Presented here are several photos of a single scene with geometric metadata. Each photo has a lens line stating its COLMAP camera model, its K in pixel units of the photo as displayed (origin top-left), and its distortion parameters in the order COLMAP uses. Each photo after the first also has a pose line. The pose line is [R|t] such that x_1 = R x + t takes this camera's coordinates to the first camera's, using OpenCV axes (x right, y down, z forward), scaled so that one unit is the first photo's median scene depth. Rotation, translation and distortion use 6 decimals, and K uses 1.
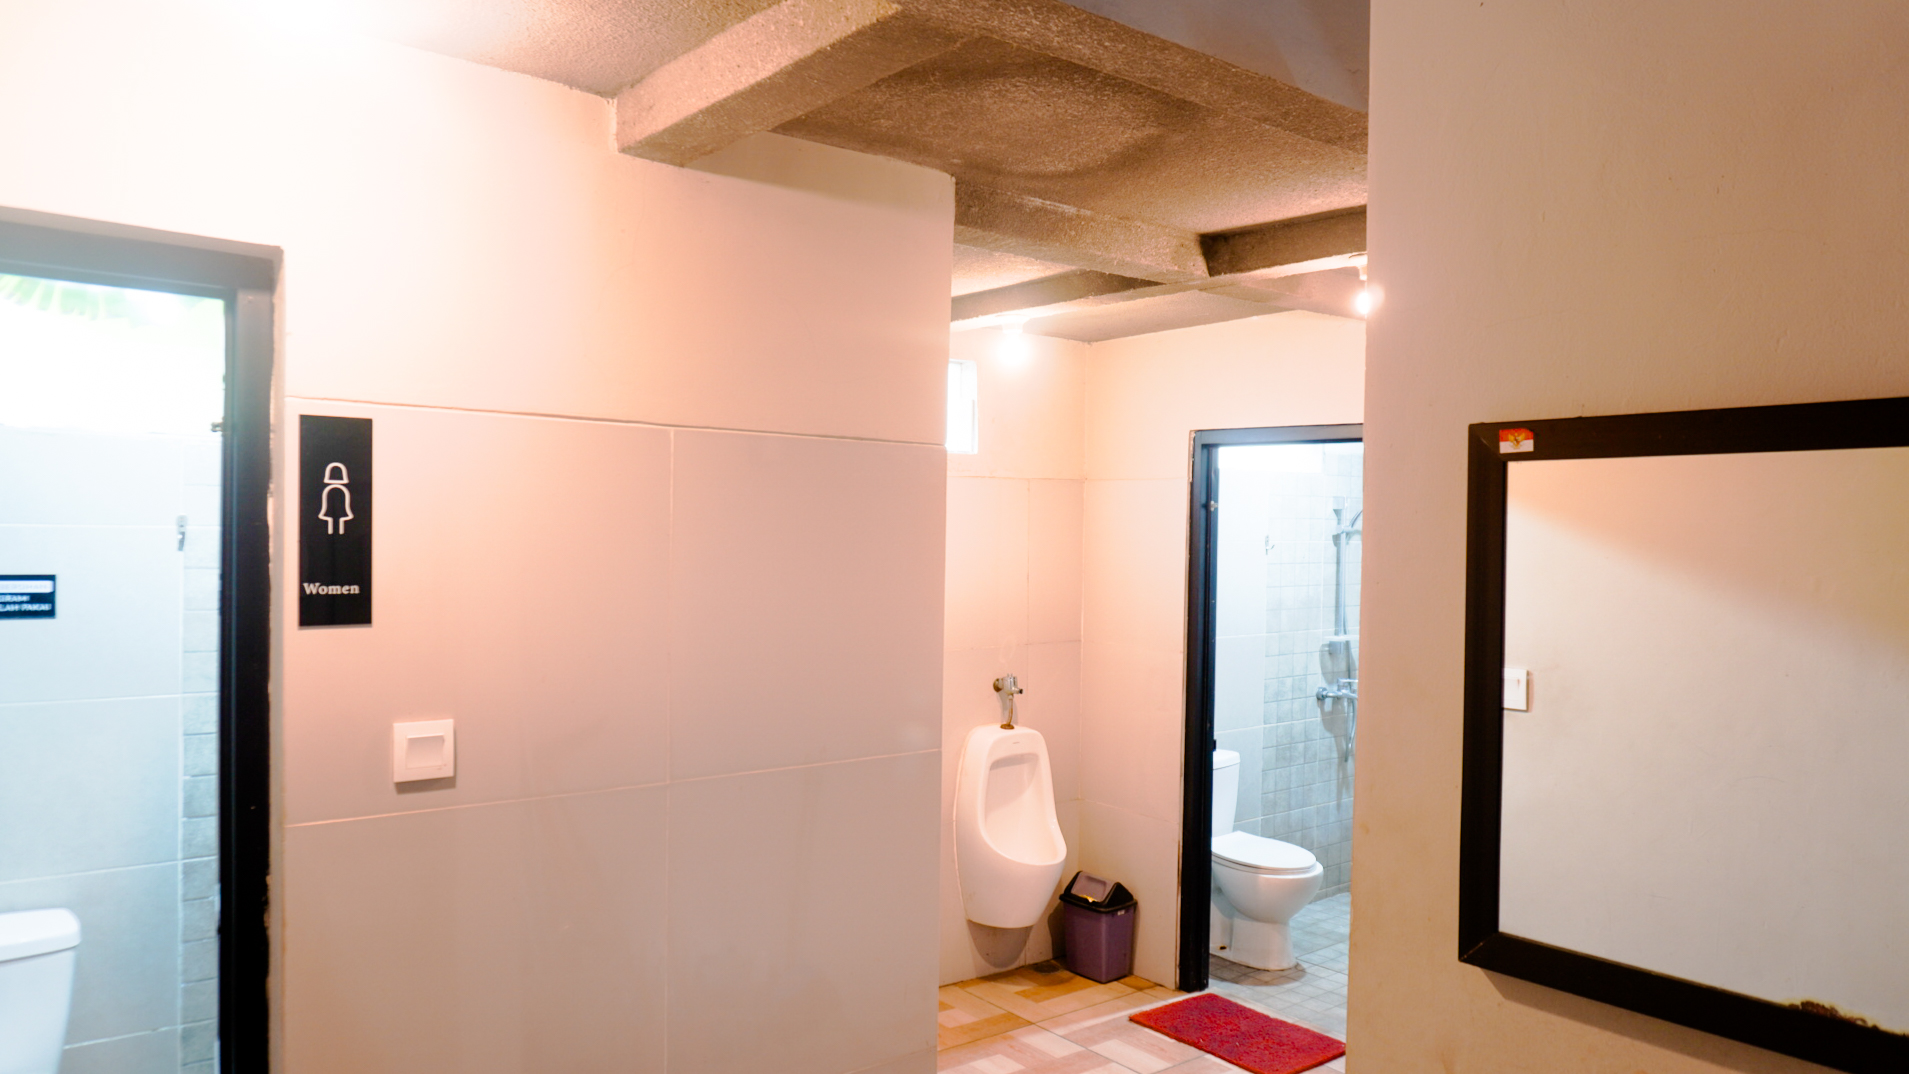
lens RADIAL K [[1304.0, 0, 953.8], [0, 1304.0, 546.6], [0, 0, 1]] dist [-0.045961, 0.038851]
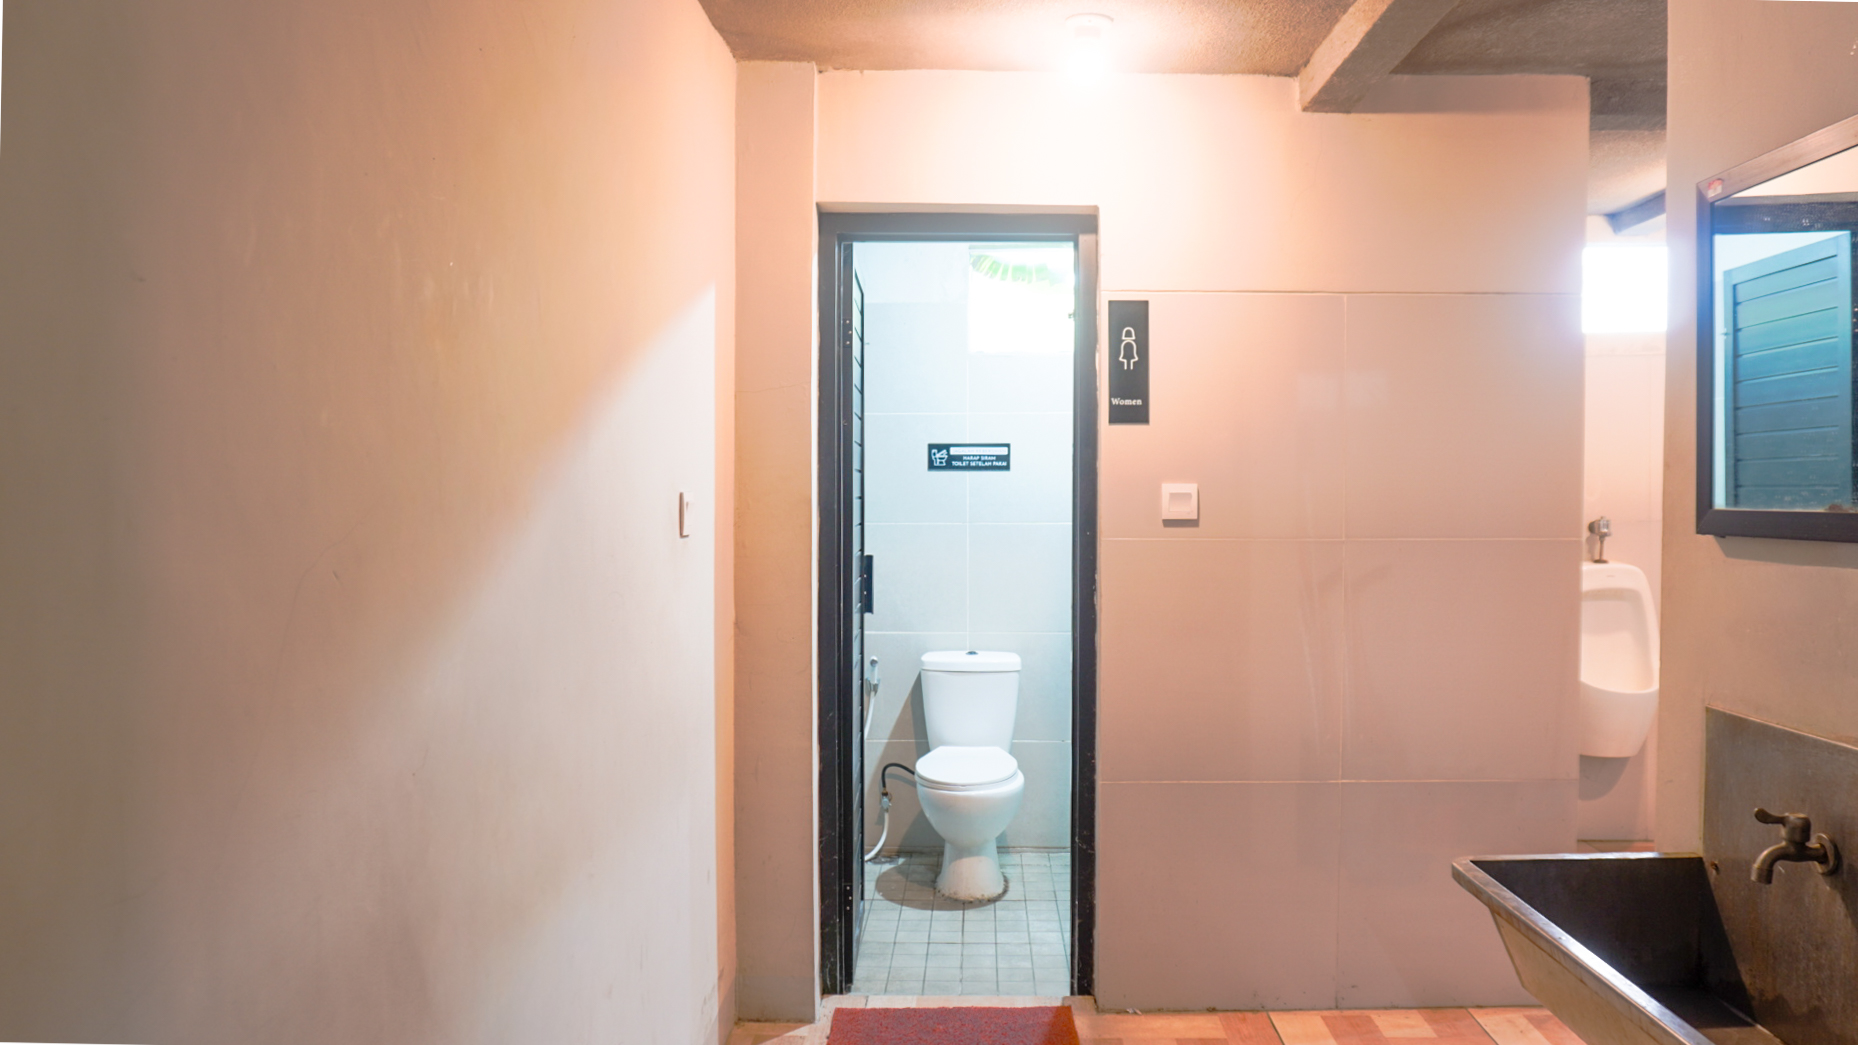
lens RADIAL K [[1269.2, 0, 936.4], [0, 1269.2, 532.5], [0, 0, 1]] dist [-0.045961, 0.038851]
pose [[0.769462, 0.007143, -0.638653, 0.155107], [0.003466, 0.999876, 0.015359, 0.070245], [0.638683, -0.014032, 0.769342, -0.176308]]
